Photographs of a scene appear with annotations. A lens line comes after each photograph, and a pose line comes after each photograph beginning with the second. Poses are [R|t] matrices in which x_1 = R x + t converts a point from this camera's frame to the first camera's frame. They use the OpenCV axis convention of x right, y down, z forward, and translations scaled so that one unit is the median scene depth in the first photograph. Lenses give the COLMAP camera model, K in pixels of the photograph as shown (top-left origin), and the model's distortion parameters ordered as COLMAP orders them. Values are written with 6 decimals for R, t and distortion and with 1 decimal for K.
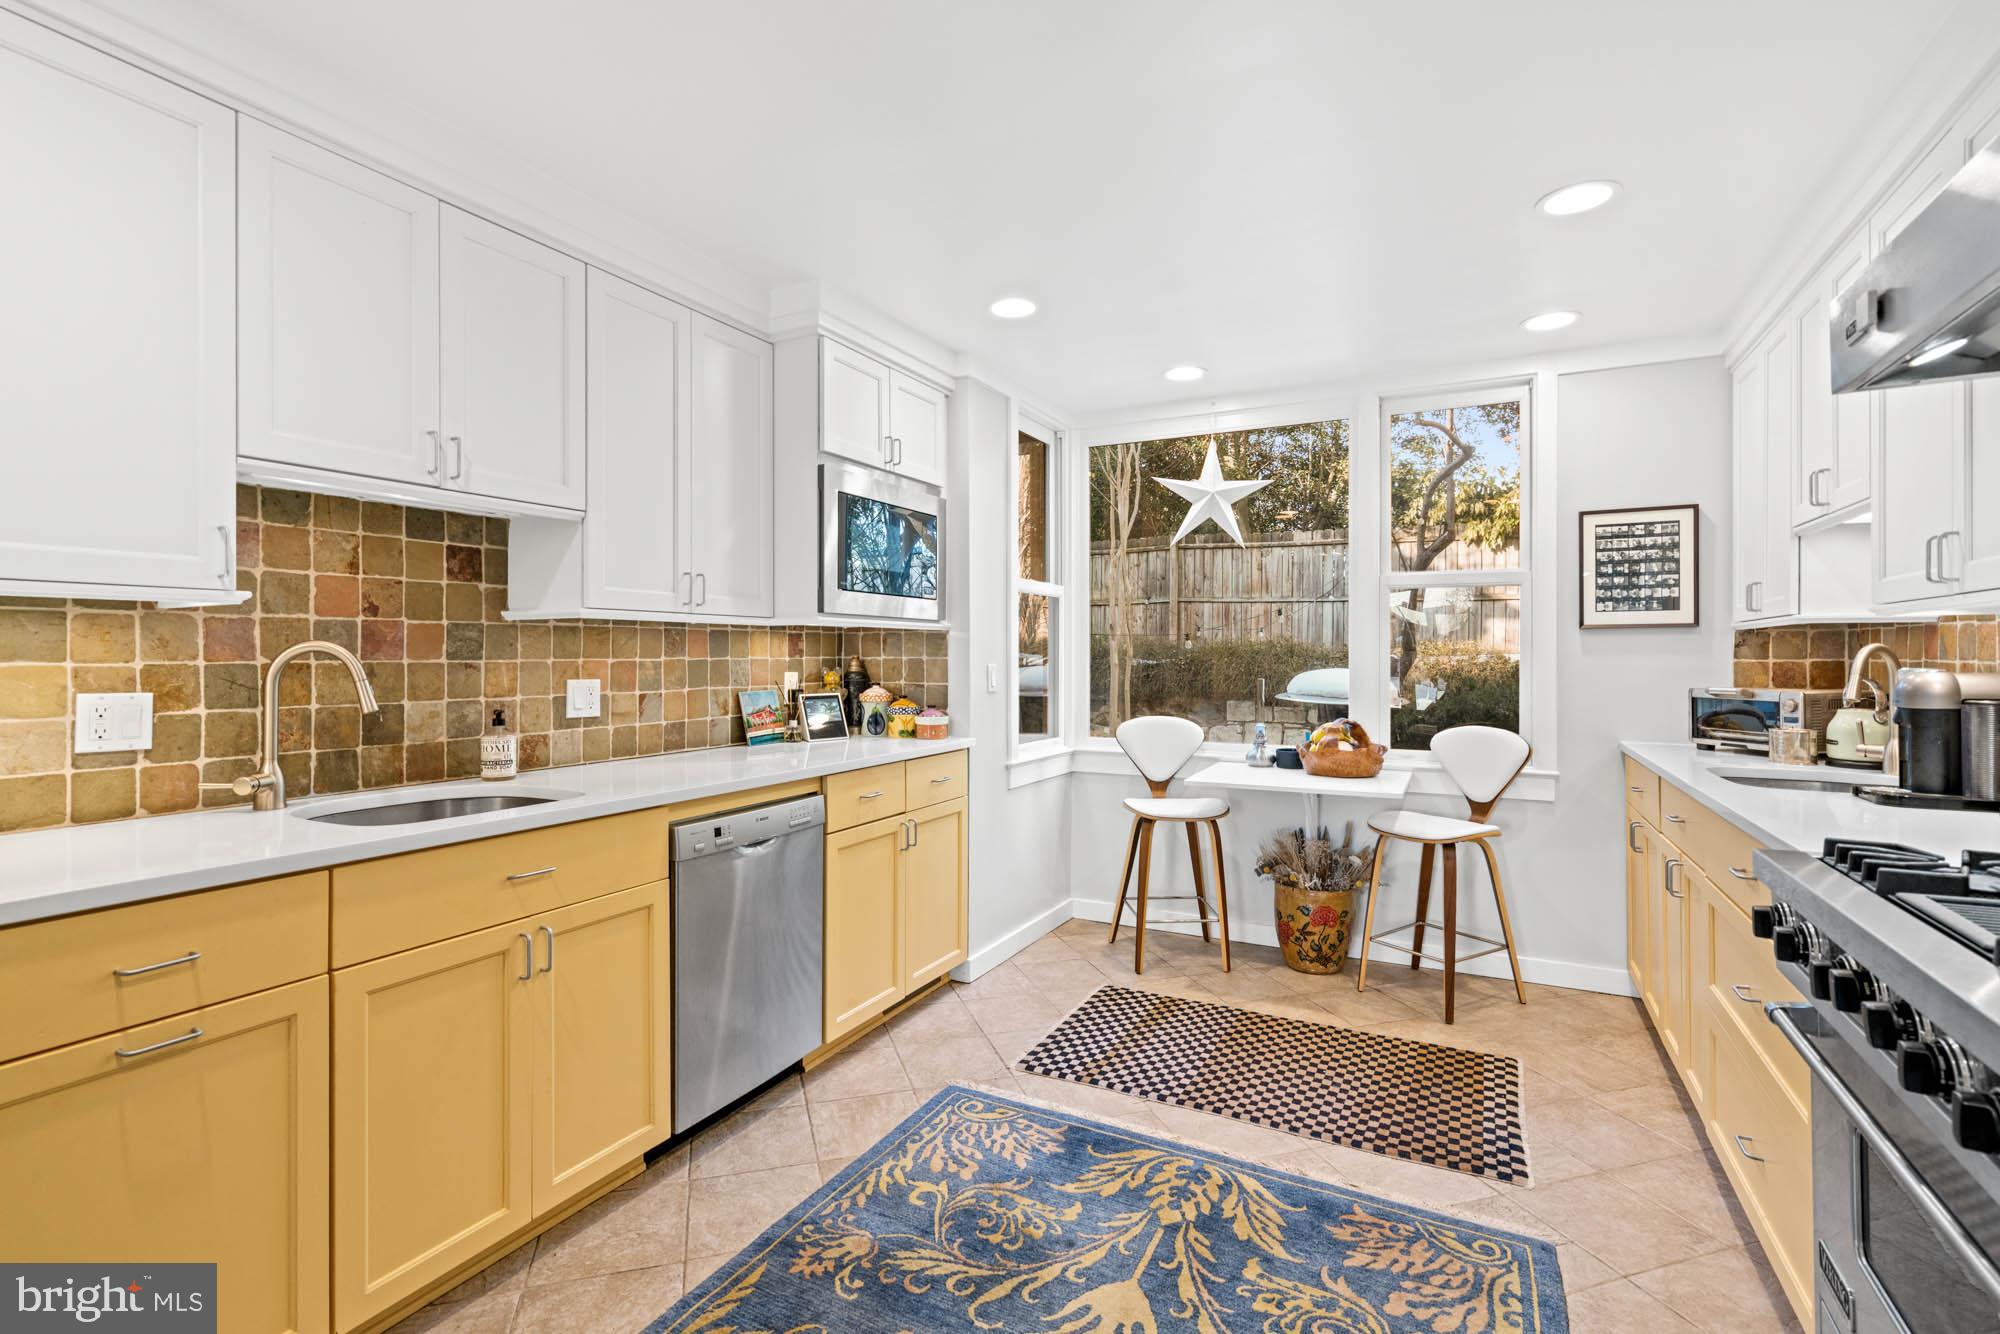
lens RADIAL K [[914.6, 0, 994.6], [0, 914.6, 655.6], [0, 0, 1]] dist [-0.003388, 0.000391]
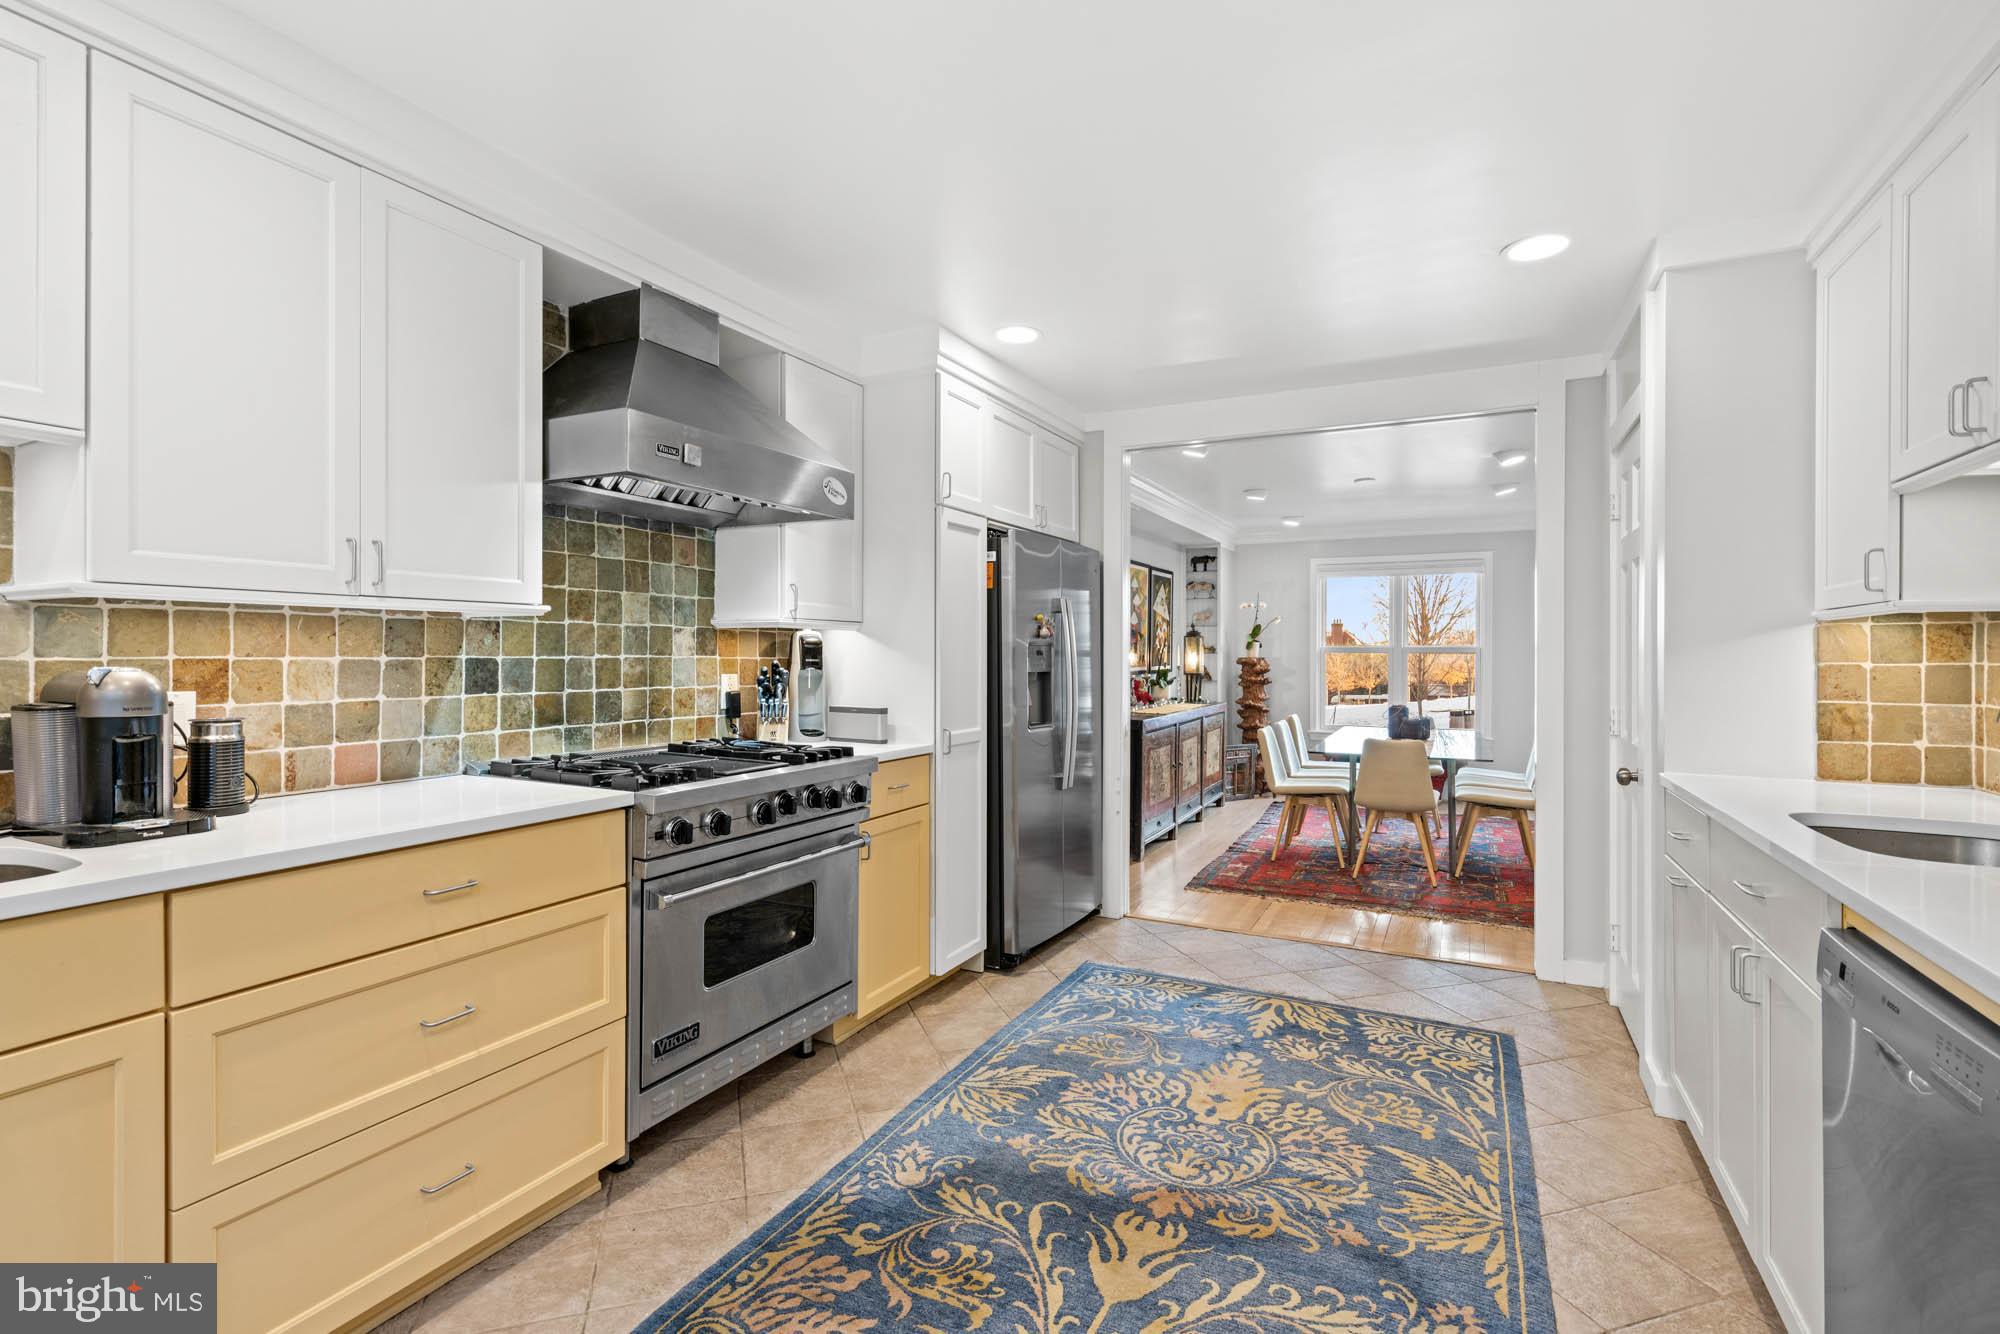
lens RADIAL K [[914.6, 0, 1001.2], [0, 914.6, 656.1], [0, 0, 1]] dist [-0.003388, 0.000391]
pose [[-0.999829, -0.003219, -0.018187, 0.199499], [-0.003232, 0.999995, 0.000692, 0.001954], [0.018185, 0.000750, -0.999834, 1.373356]]
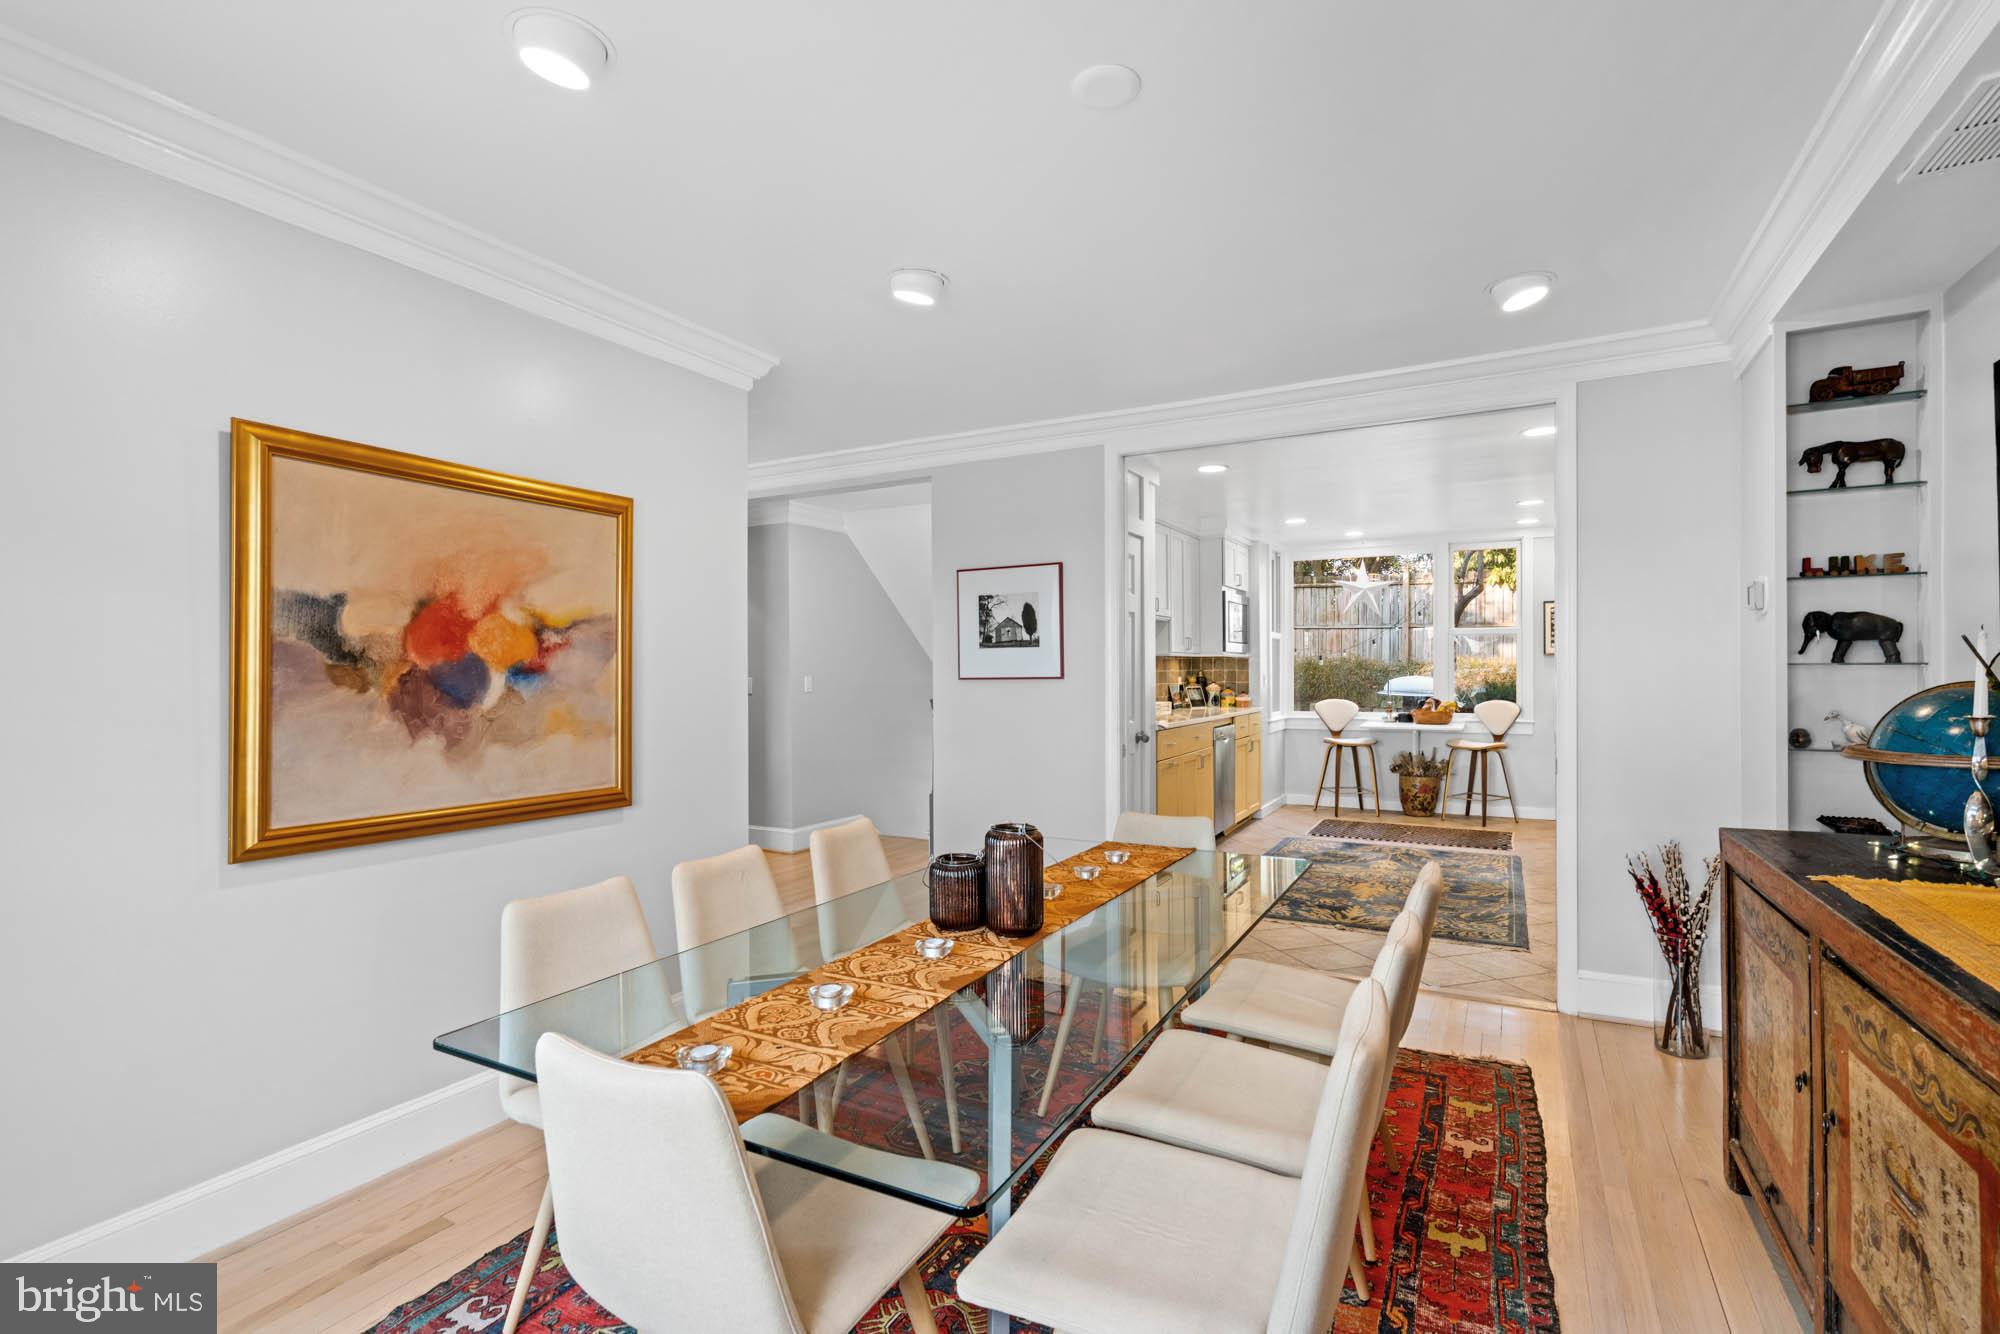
lens RADIAL K [[914.6, 0, 985.4], [0, 914.6, 674.8], [0, 0, 1]] dist [-0.003388, 0.000391]
pose [[0.999548, -0.005252, -0.029617, -0.832318], [0.005368, 0.999978, 0.003837, 0.002684], [0.029596, -0.003994, 0.999554, -1.615271]]
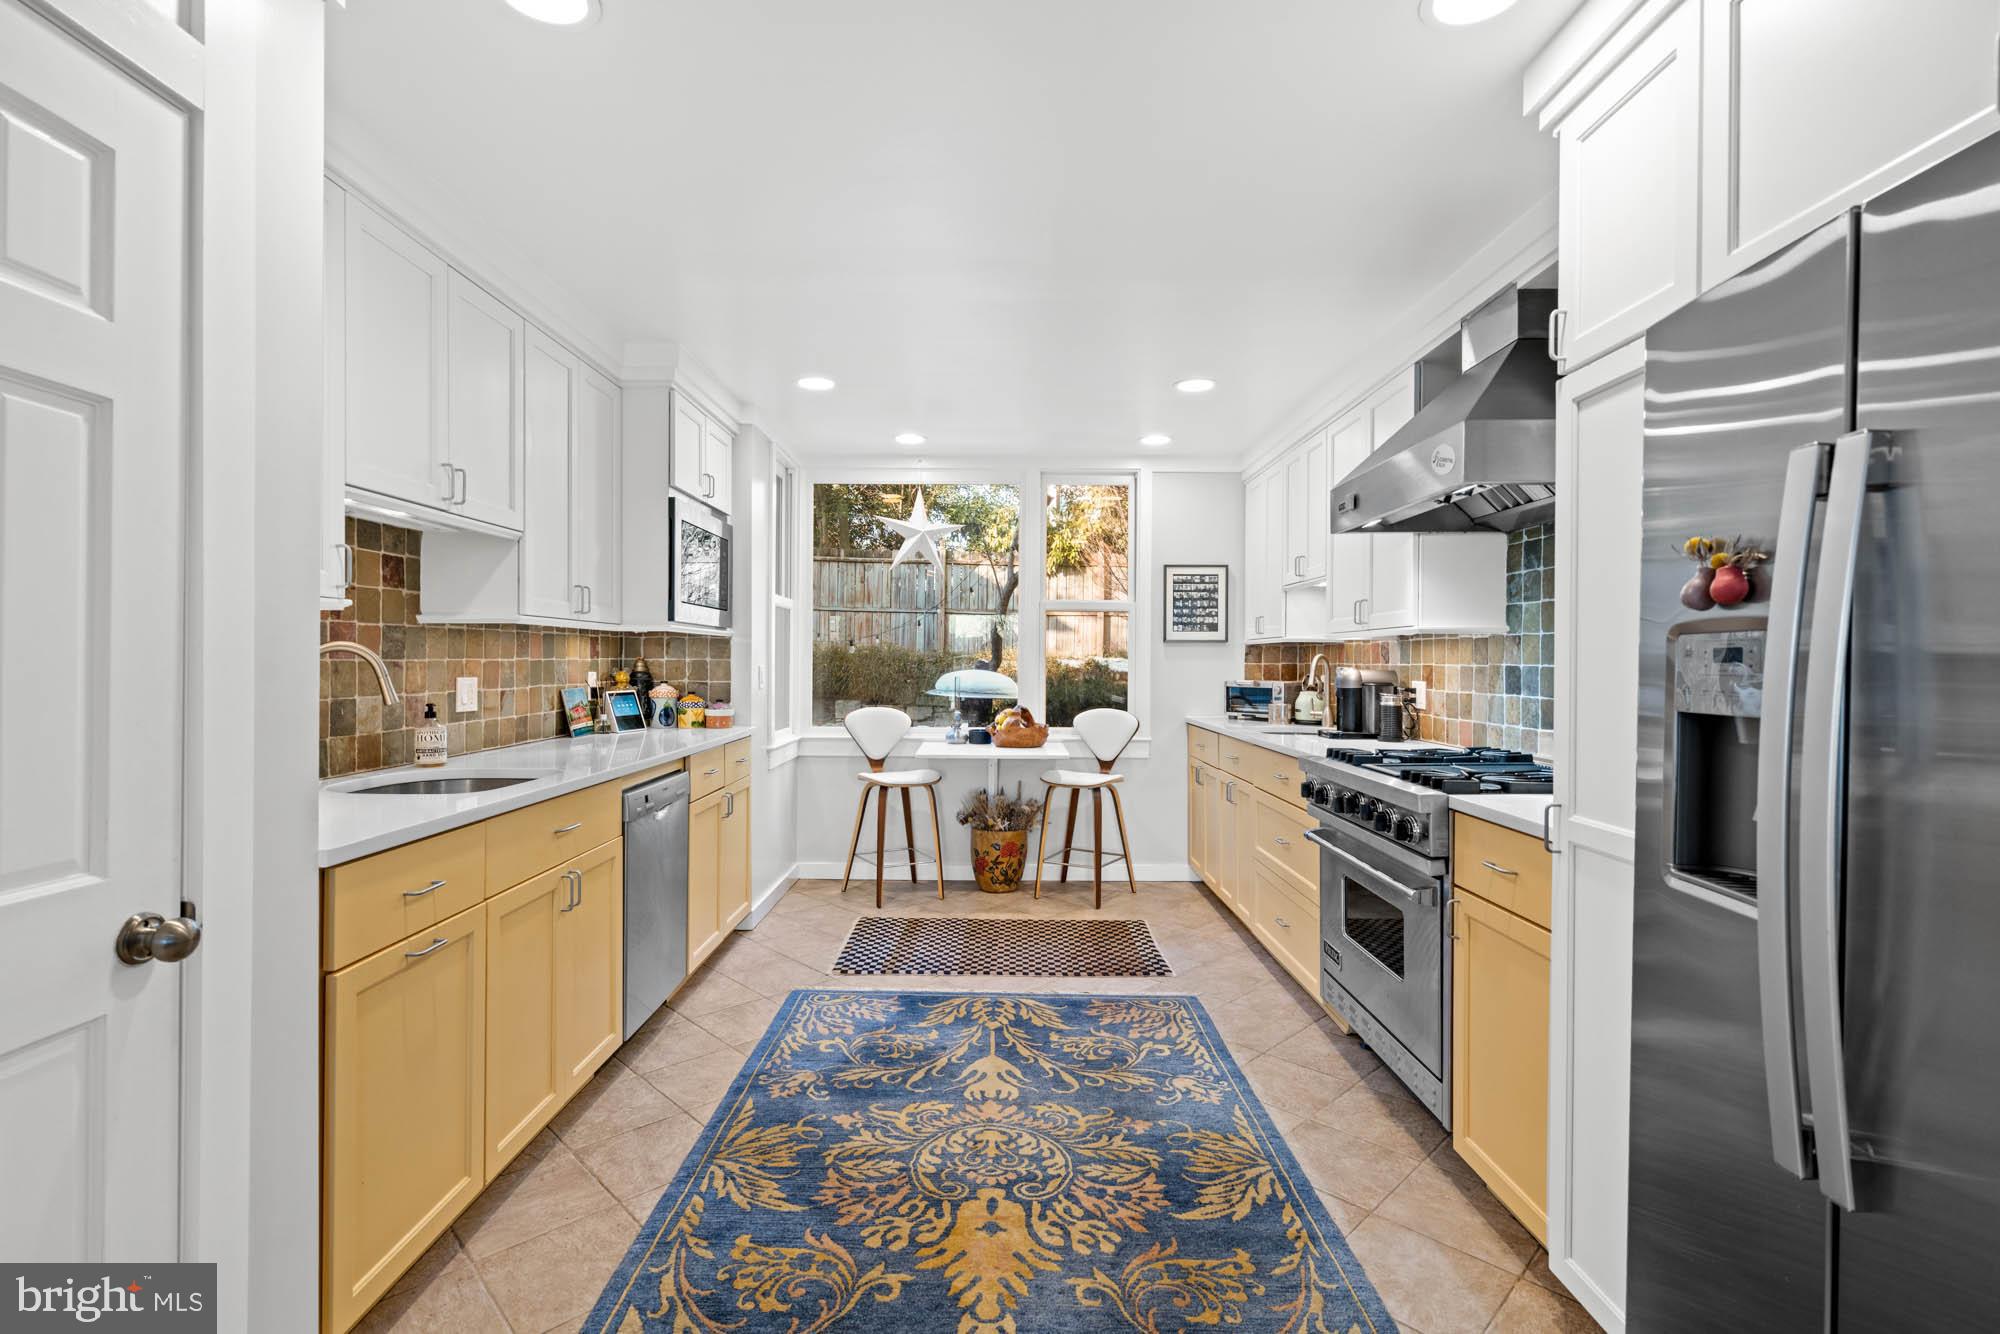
lens RADIAL K [[914.6, 0, 982.2], [0, 914.6, 668.8], [0, 0, 1]] dist [-0.003388, 0.000391]
pose [[0.890861, 0.000343, 0.454276, -0.406815], [-0.004915, 0.999948, 0.008884, 0.002987], [-0.454249, -0.010147, 0.890817, -0.273735]]
